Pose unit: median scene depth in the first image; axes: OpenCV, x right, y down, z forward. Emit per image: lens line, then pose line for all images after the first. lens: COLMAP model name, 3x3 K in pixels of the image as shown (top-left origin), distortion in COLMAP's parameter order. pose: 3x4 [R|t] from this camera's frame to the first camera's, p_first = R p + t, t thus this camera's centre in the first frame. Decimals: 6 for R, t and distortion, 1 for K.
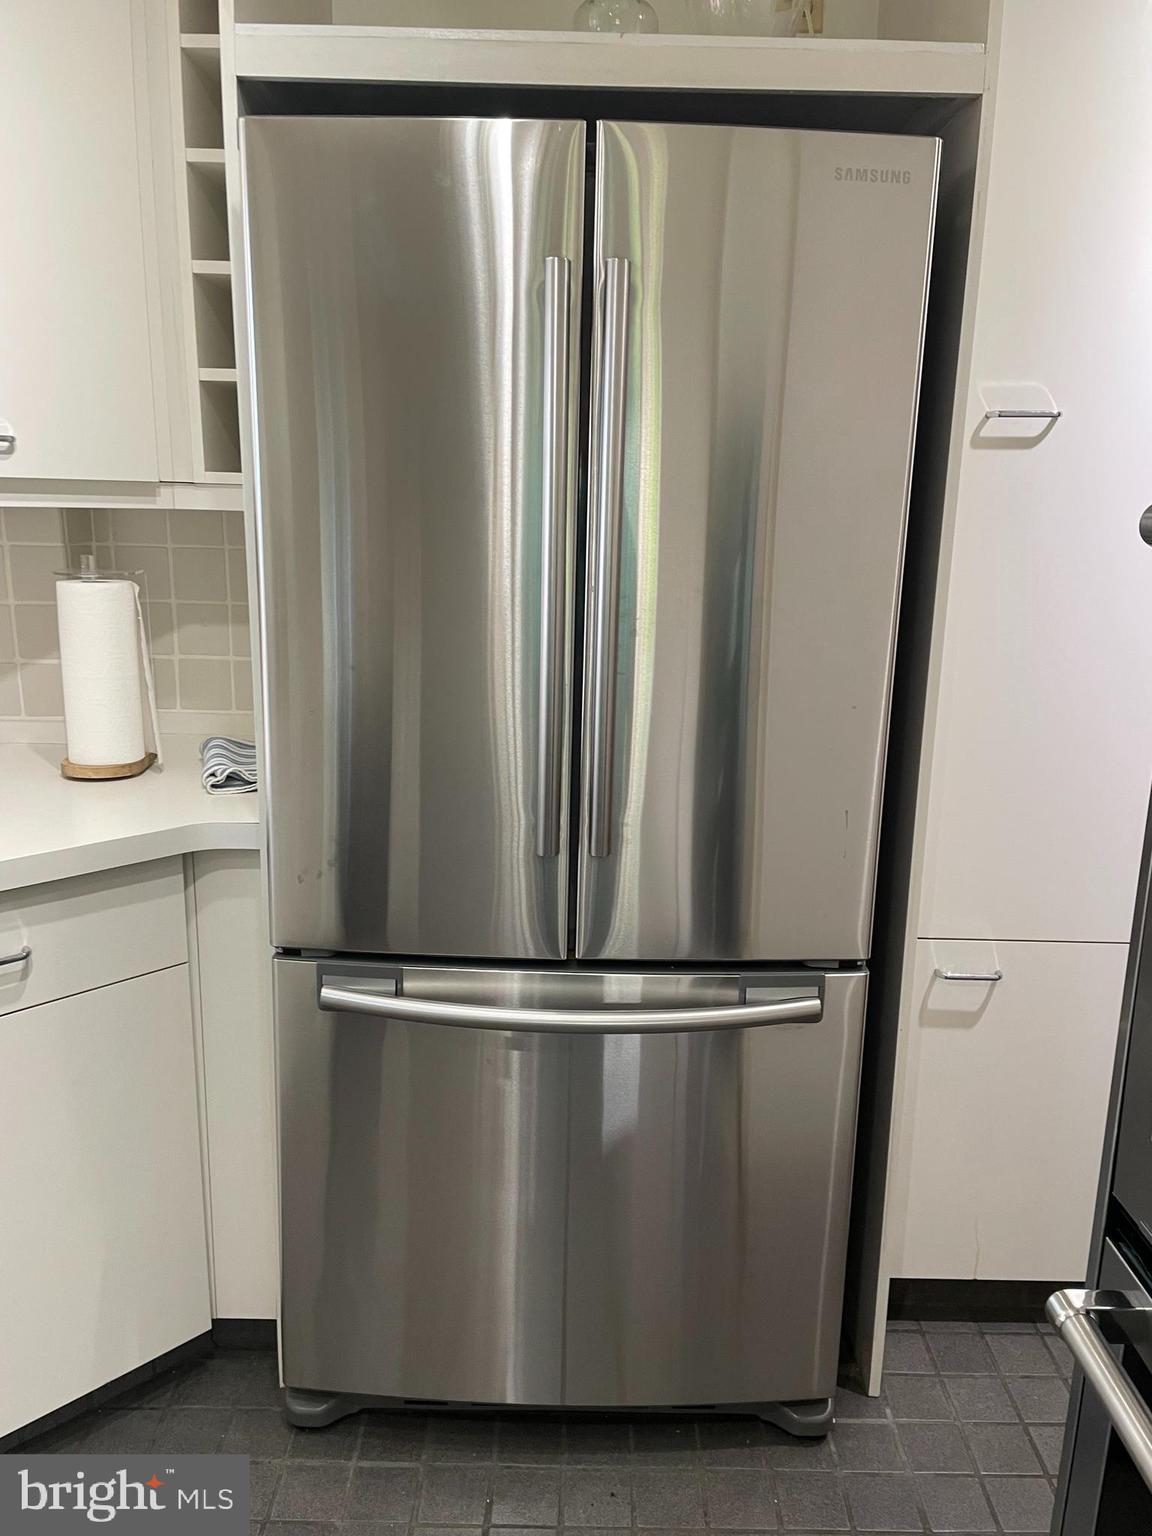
lens RADIAL K [[1180.6, 0, 577.1], [0, 1180.6, 761.0], [0, 0, 1]] dist [0.068580, -0.032749]
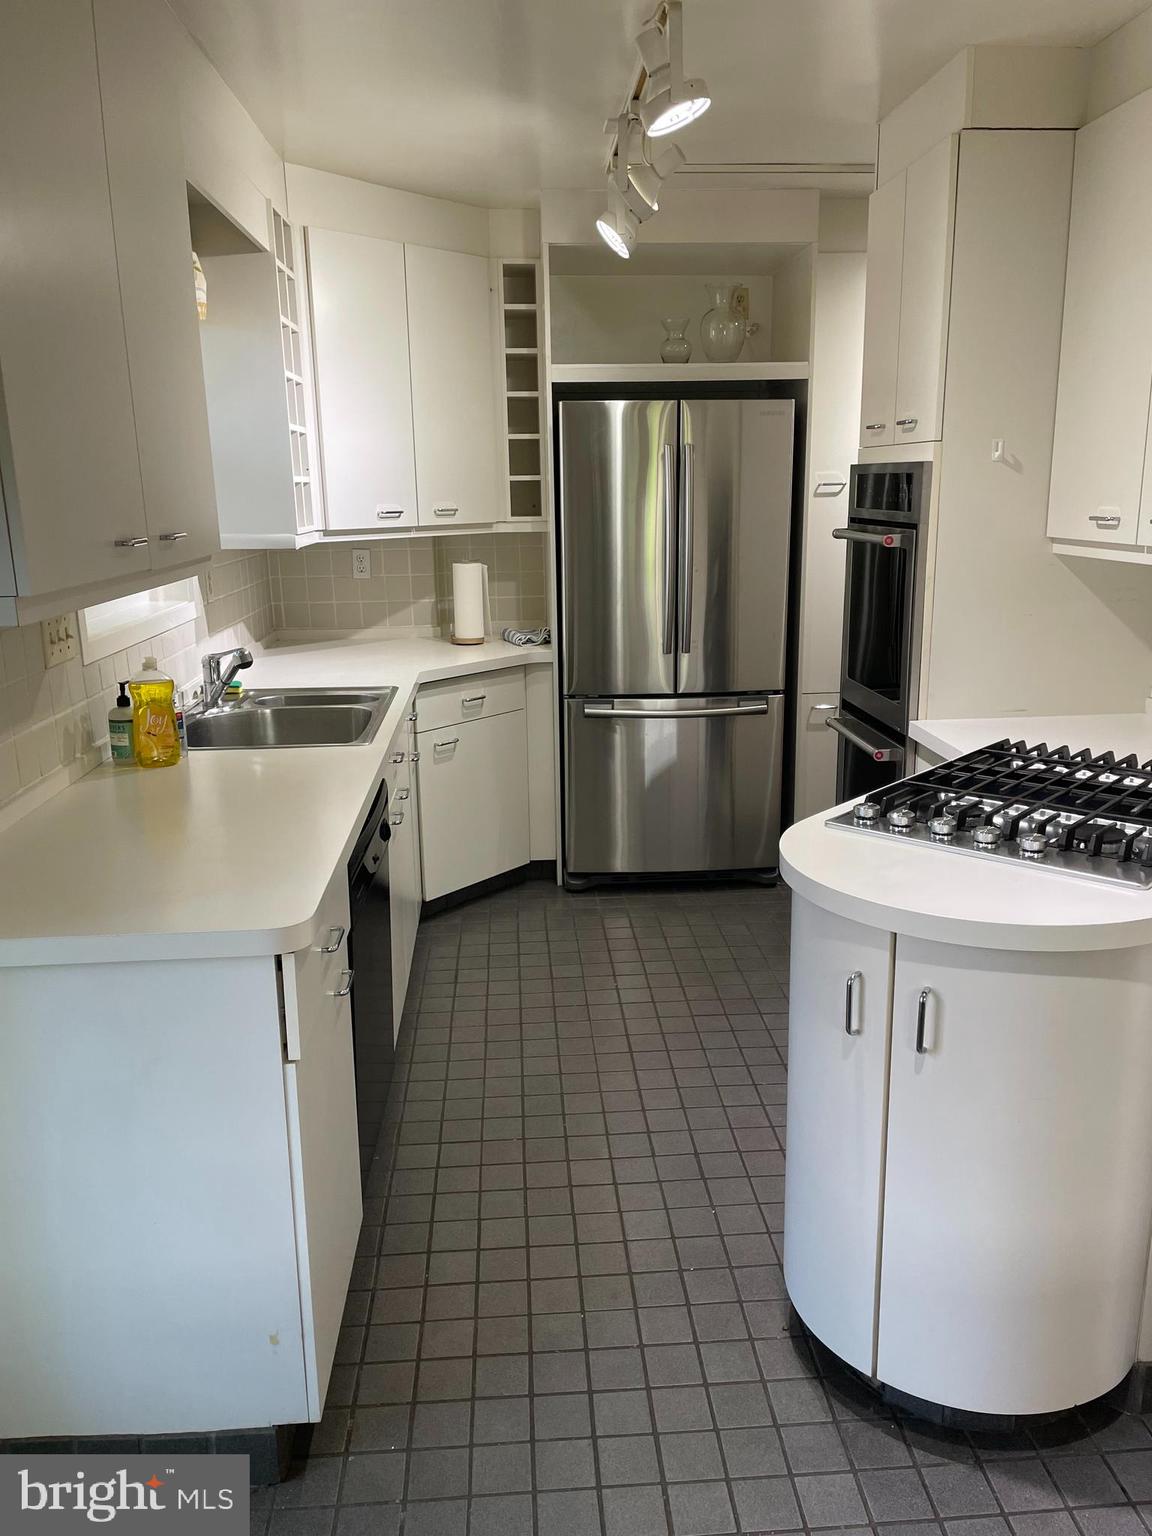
lens RADIAL K [[1180.6, 0, 578.0], [0, 1180.6, 776.1], [0, 0, 1]] dist [0.068580, -0.032749]
pose [[0.997240, -0.050151, 0.054756, -0.365044], [0.049196, 0.998615, 0.018644, 0.278899], [-0.055615, -0.015899, 0.998326, -1.602569]]
